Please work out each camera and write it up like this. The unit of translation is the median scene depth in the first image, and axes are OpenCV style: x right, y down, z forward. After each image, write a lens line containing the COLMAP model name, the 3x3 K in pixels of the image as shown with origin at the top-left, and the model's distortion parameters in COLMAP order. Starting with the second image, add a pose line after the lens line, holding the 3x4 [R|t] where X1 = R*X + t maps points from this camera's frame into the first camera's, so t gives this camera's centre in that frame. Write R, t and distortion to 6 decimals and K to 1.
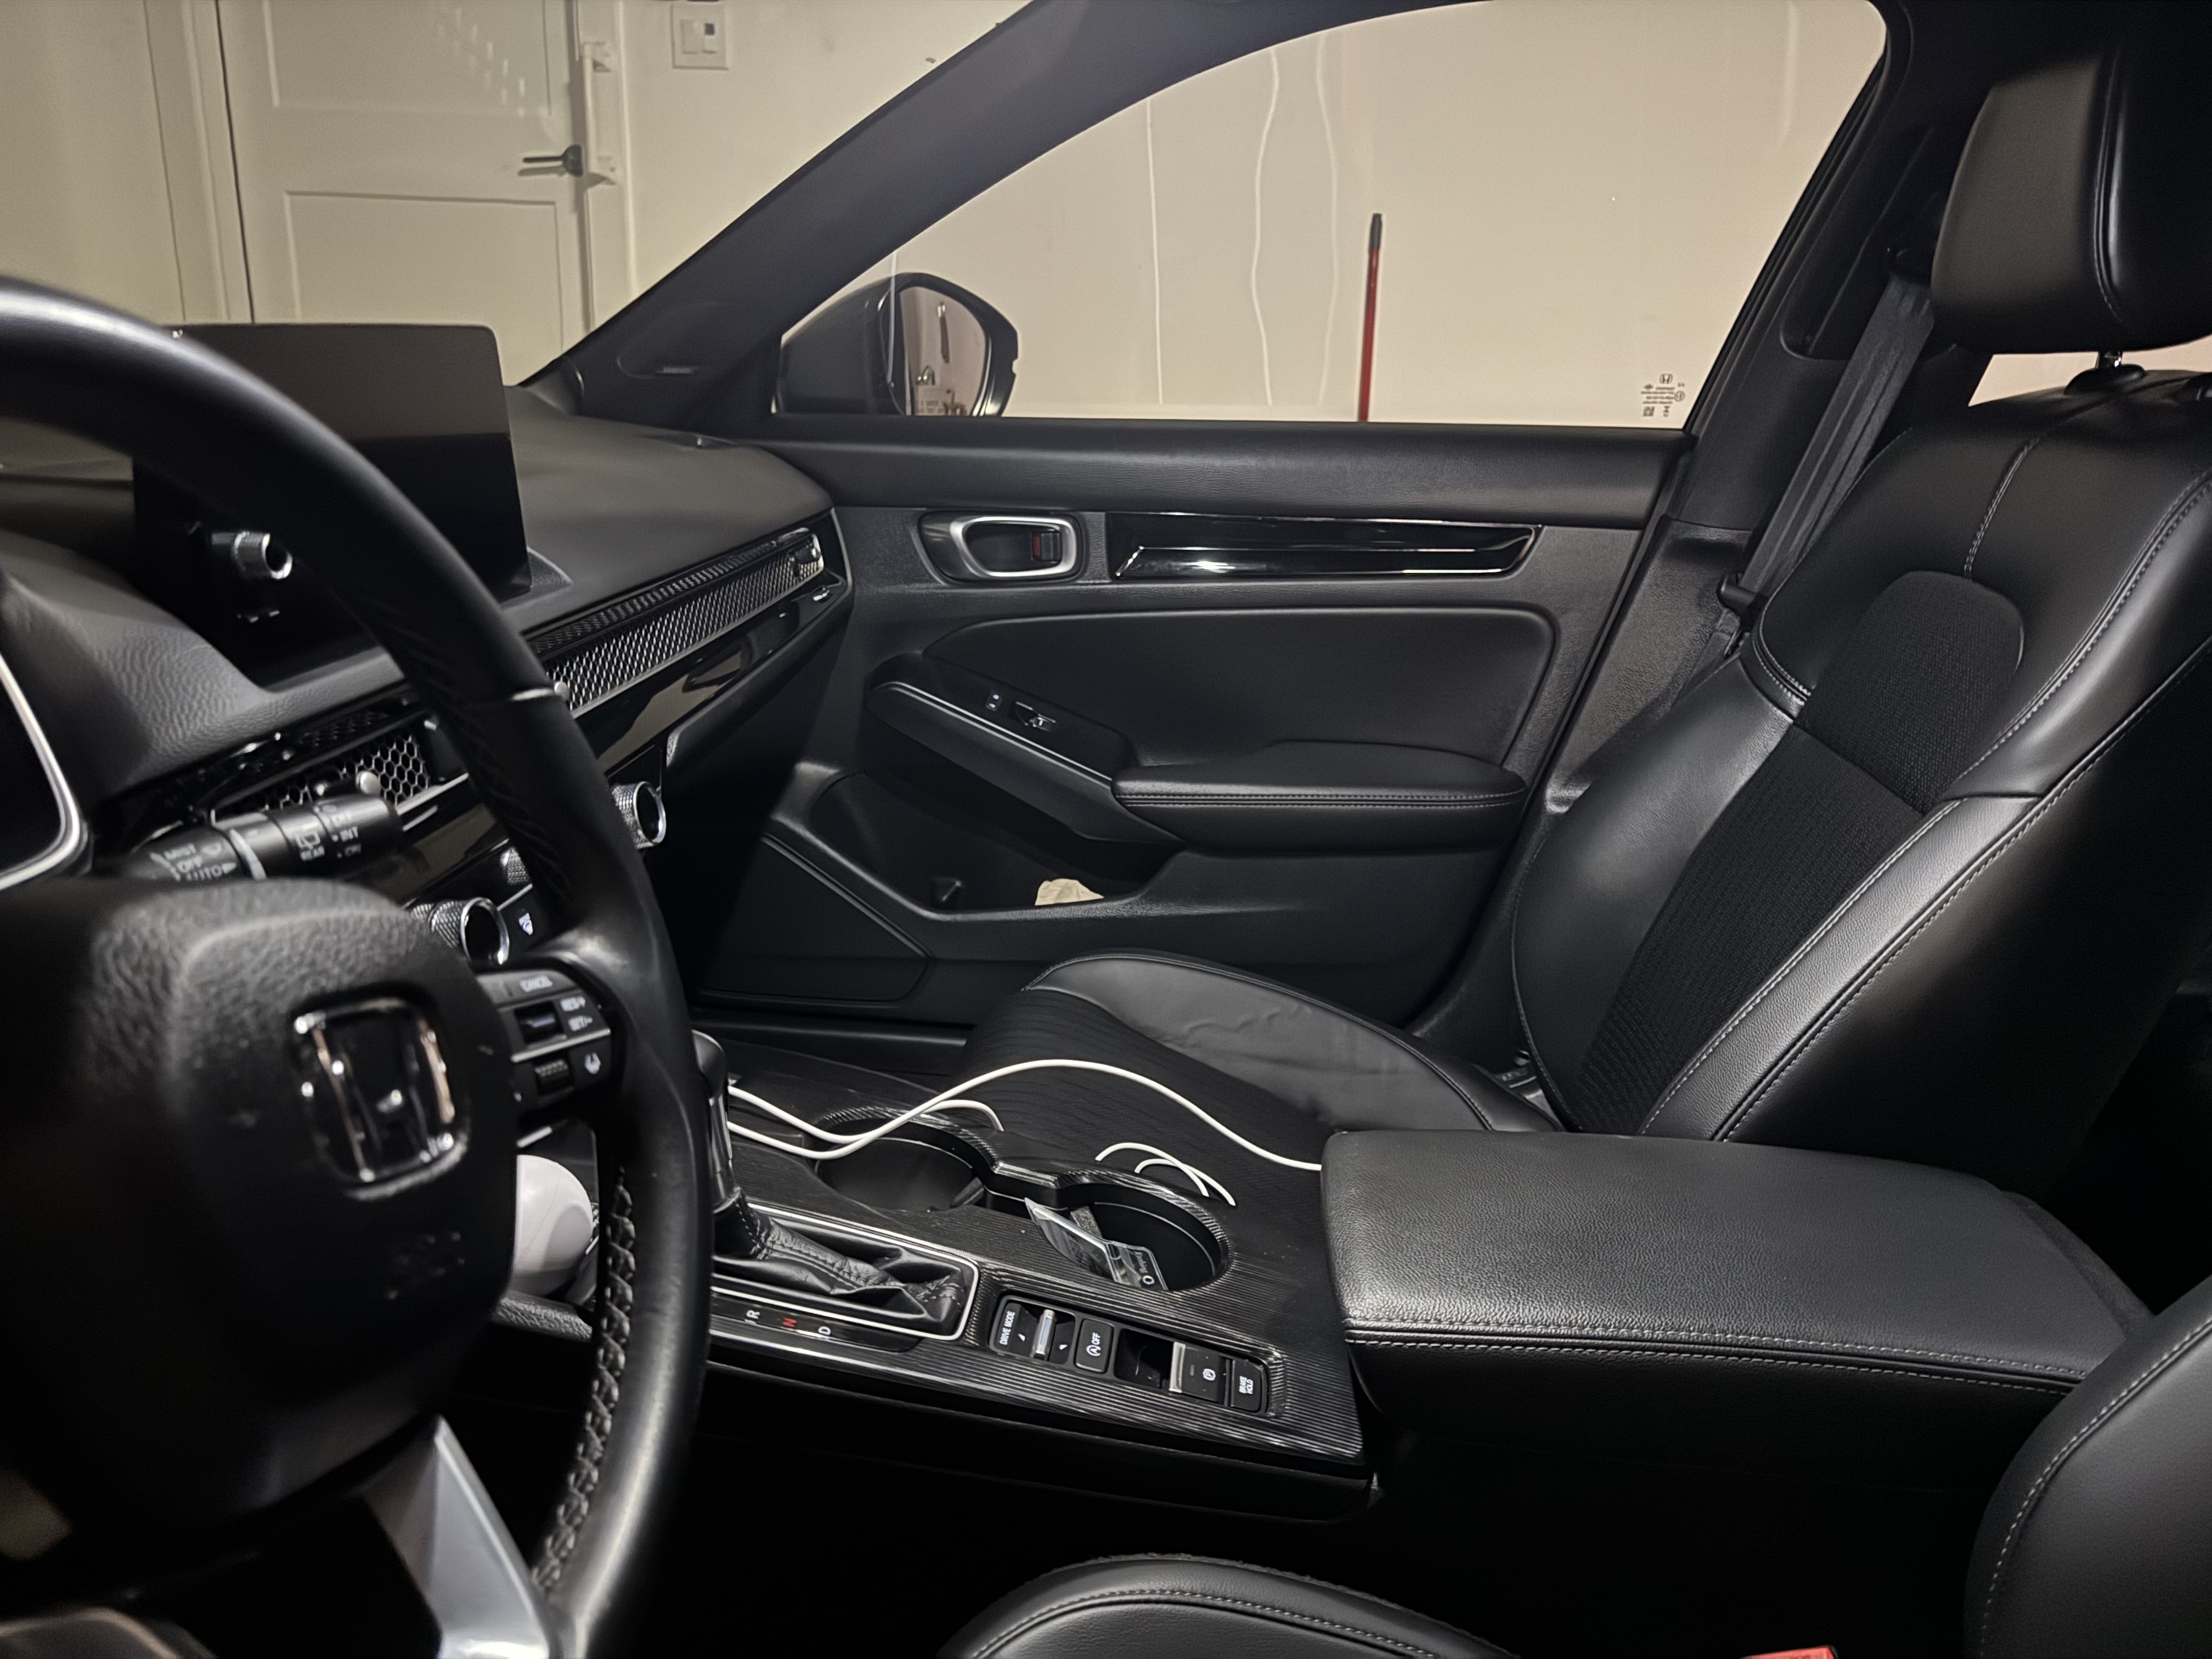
lens RADIAL K [[1538.3, 0, 1049.1], [0, 1538.3, 827.0], [0, 0, 1]] dist [0.068760, -0.080727]
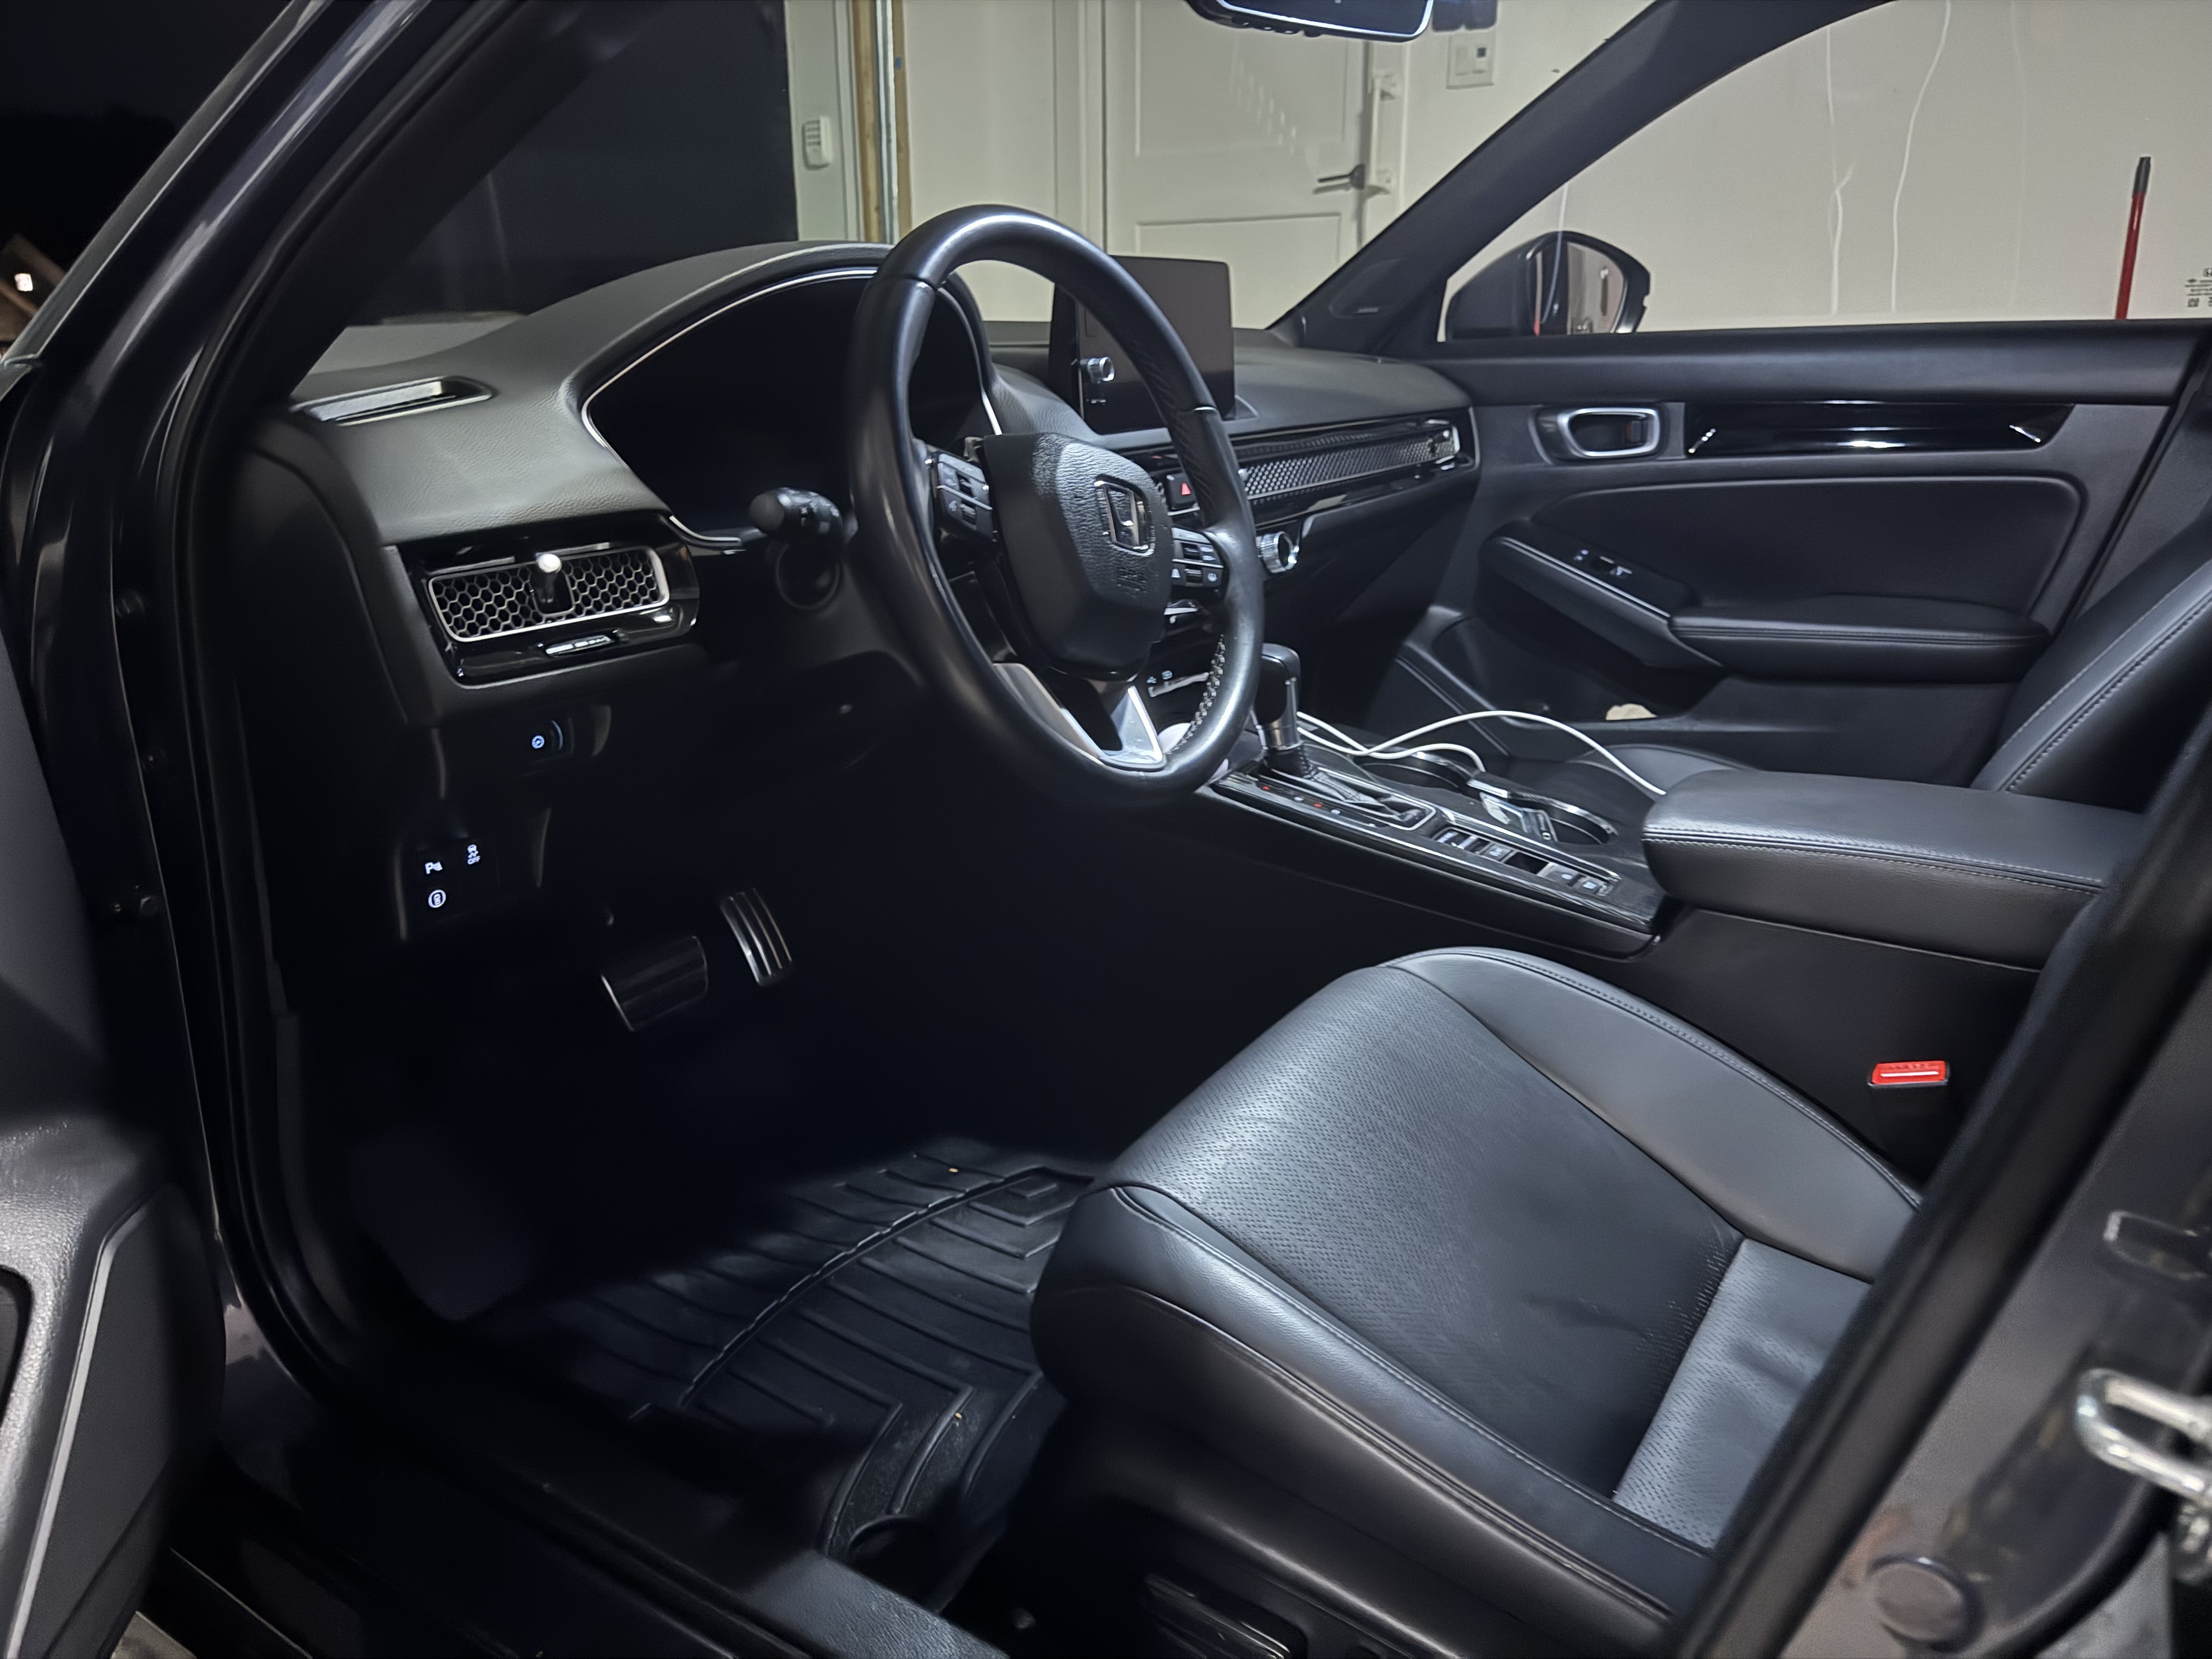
lens RADIAL K [[1538.3, 0, 1049.1], [0, 1538.3, 827.0], [0, 0, 1]] dist [0.068760, -0.080727]
pose [[0.885264, 0.105515, -0.452962, 0.187781], [-0.109794, 0.993810, 0.016922, 0.177931], [0.451944, 0.034752, 0.891369, -0.368114]]
